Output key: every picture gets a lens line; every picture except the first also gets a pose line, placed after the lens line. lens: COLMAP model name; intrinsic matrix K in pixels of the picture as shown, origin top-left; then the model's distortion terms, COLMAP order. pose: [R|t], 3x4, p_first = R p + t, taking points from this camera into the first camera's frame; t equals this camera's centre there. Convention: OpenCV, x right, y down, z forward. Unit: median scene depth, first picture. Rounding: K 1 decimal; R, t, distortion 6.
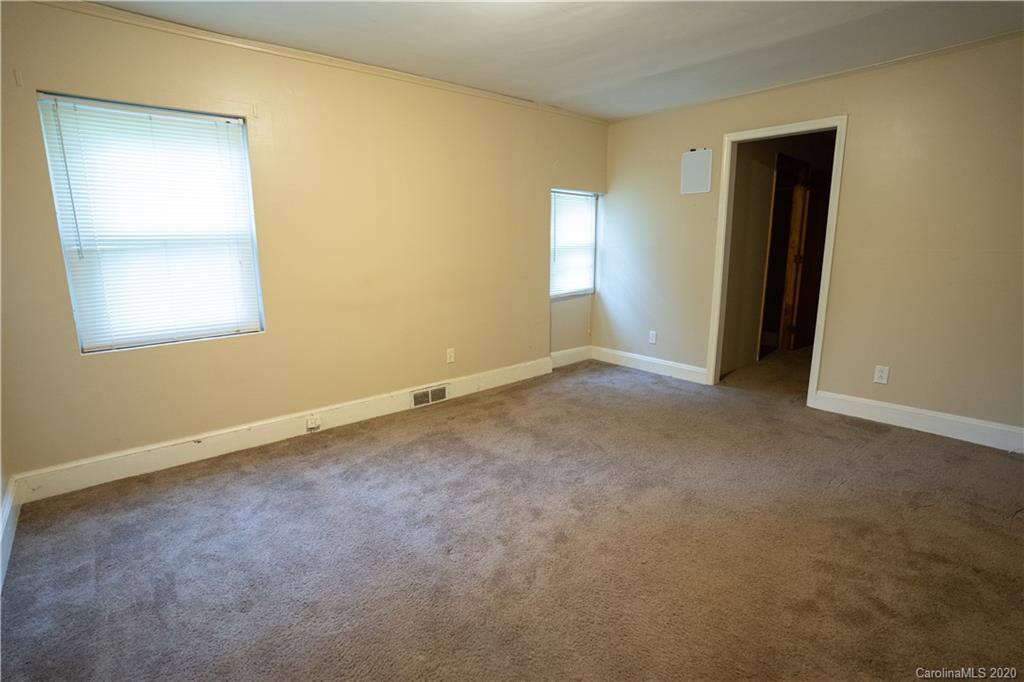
lens RADIAL K [[505.9, 0, 513.6], [0, 505.9, 343.8], [0, 0, 1]] dist [-0.055559, 0.018058]
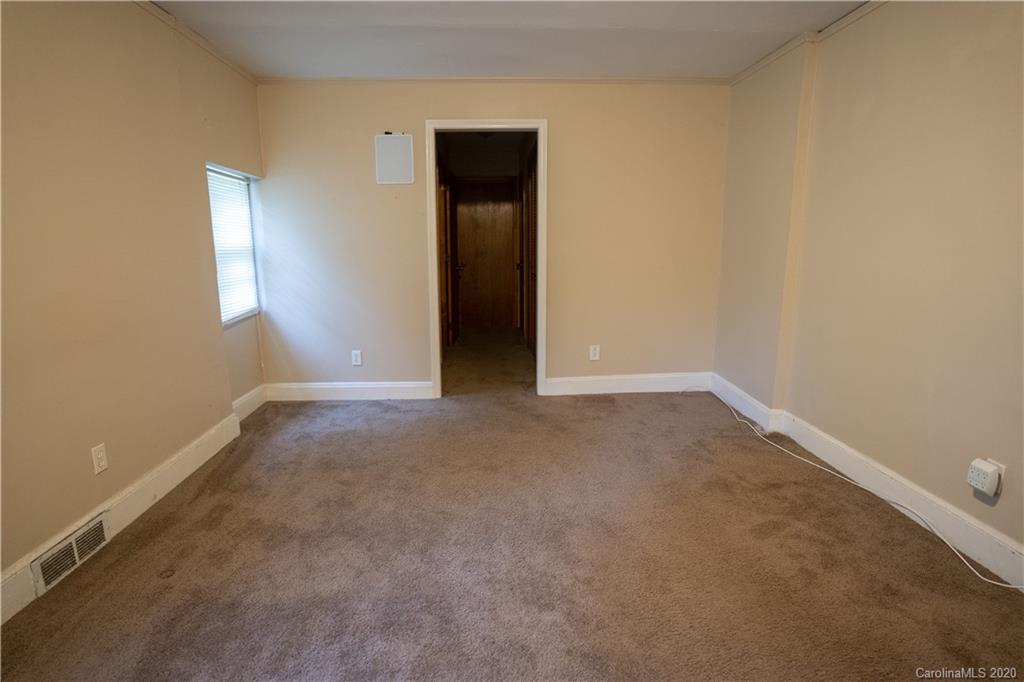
lens RADIAL K [[505.9, 0, 520.7], [0, 505.9, 342.7], [0, 0, 1]] dist [-0.055559, 0.018058]
pose [[0.615379, -0.151710, 0.773494, -0.232710], [0.163824, 0.984491, 0.062759, -0.055161], [-0.771019, 0.088096, 0.630689, 0.338728]]
